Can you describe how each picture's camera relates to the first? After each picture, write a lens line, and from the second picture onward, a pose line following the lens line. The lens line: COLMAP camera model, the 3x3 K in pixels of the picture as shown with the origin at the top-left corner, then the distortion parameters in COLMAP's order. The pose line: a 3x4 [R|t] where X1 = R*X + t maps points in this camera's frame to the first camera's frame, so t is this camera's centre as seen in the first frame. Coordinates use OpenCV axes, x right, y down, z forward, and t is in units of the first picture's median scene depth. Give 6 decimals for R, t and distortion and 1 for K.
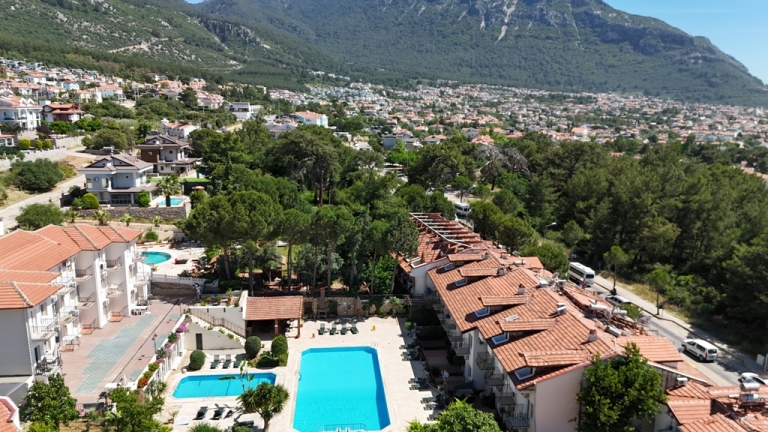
lens RADIAL K [[567.3, 0, 386.5], [0, 567.3, 218.3], [0, 0, 1]] dist [0.119199, -0.164929]
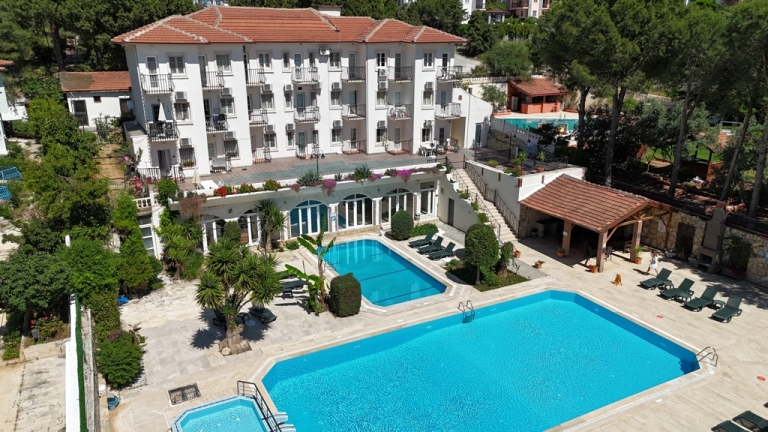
lens RADIAL K [[567.3, 0, 386.5], [0, 567.3, 218.3], [0, 0, 1]] dist [0.119199, -0.164929]
pose [[0.382648, 0.276134, -0.881663, 0.198911], [-0.180844, 0.958217, 0.221622, 0.089038], [0.906022, 0.074640, 0.416597, 0.635110]]
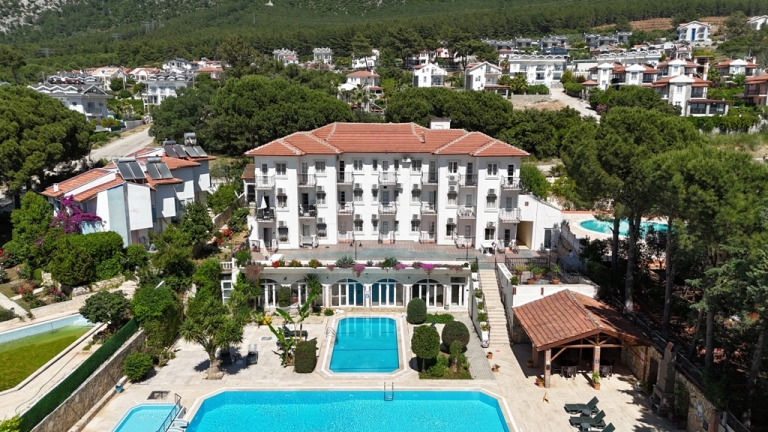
lens RADIAL K [[567.3, 0, 386.5], [0, 567.3, 218.3], [0, 0, 1]] dist [0.119199, -0.164929]
pose [[-0.094251, 0.191046, -0.977046, 0.340370], [-0.201440, 0.957454, 0.206647, -0.015570], [0.974956, 0.216293, -0.051757, 0.860671]]
